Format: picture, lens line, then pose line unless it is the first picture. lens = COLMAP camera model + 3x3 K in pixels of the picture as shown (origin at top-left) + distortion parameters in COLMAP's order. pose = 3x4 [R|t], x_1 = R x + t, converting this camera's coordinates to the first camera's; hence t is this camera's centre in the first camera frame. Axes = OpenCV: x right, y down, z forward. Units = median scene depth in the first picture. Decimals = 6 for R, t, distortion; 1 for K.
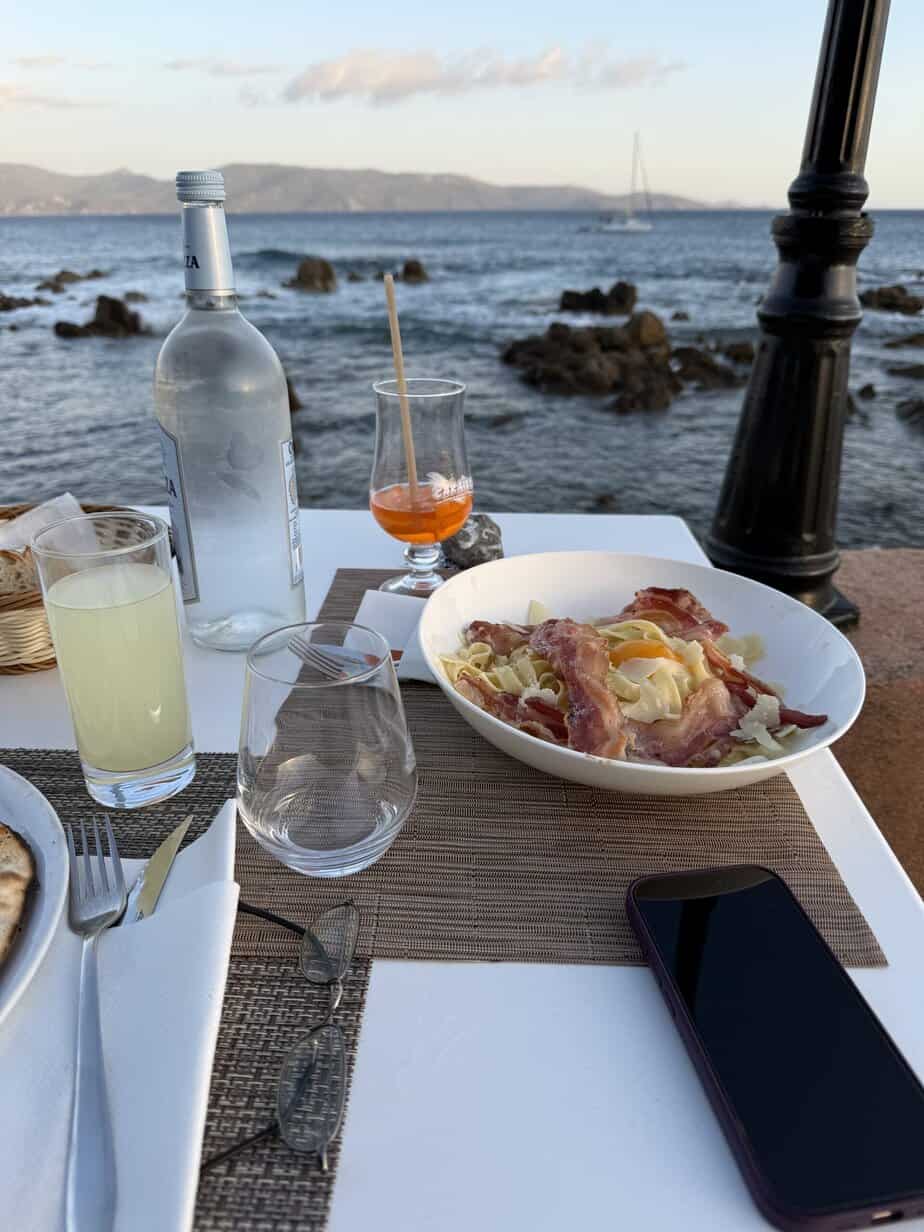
lens RADIAL K [[914.8, 0, 462.1], [0, 914.8, 623.0], [0, 0, 1]] dist [0.001203, -0.016279]
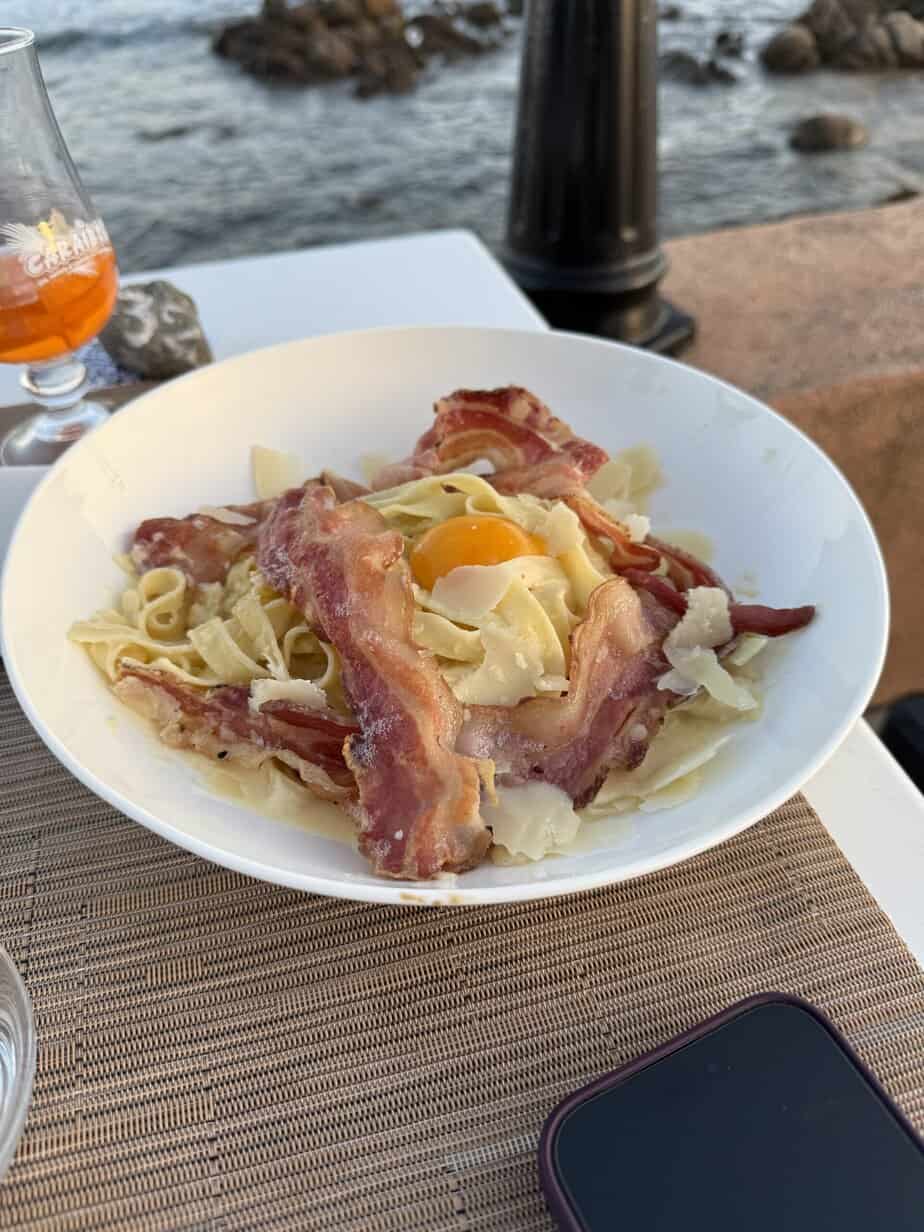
lens RADIAL K [[914.8, 0, 466.8], [0, 914.8, 608.6], [0, 0, 1]] dist [0.001203, -0.016279]
pose [[0.960511, -0.210178, 0.182326, 0.091932], [0.151739, 0.944945, 0.289921, -0.085642], [-0.233224, -0.250807, 0.939523, 0.498518]]
